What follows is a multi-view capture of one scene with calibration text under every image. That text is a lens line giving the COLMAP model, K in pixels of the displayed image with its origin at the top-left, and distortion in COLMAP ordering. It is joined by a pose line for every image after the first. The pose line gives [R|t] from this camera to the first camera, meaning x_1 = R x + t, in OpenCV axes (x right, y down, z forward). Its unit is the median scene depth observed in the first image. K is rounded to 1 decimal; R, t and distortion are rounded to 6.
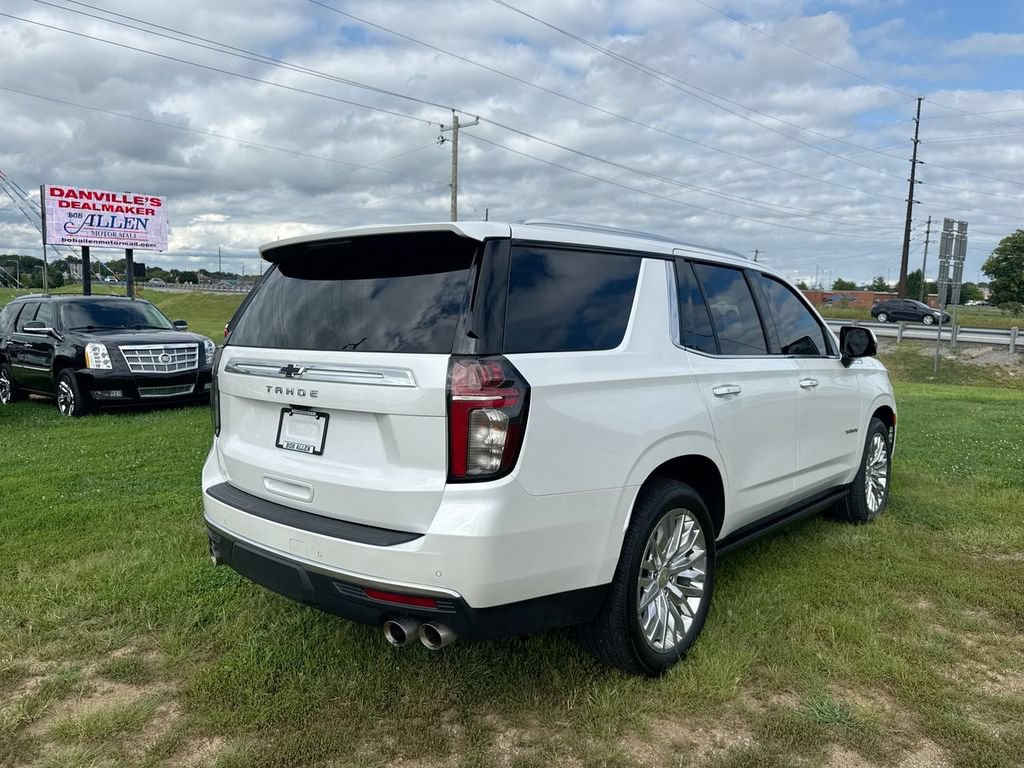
lens RADIAL K [[793.0, 0, 512.0], [0, 793.0, 384.0], [0, 0, 1]] dist [0.024722, -0.006435]
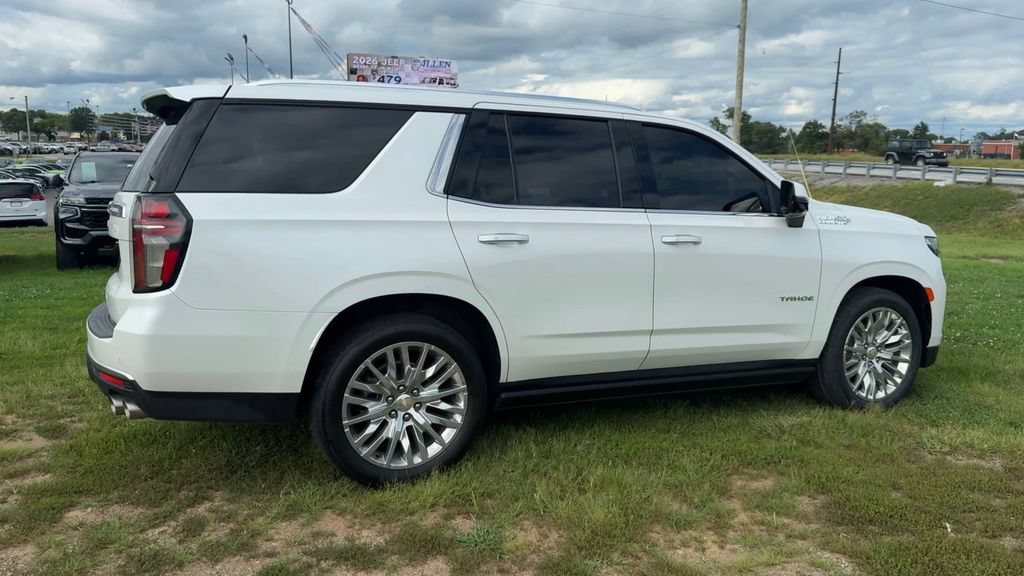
lens RADIAL K [[858.5, 0, 489.6], [0, 858.5, 289.7], [0, 0, 1]] dist [0.185462, -0.360669]
pose [[0.906098, 0.056158, -0.419325, 0.843130], [-0.038762, 0.998002, 0.049898, 0.021923], [0.421289, -0.028959, 0.906464, -0.037608]]
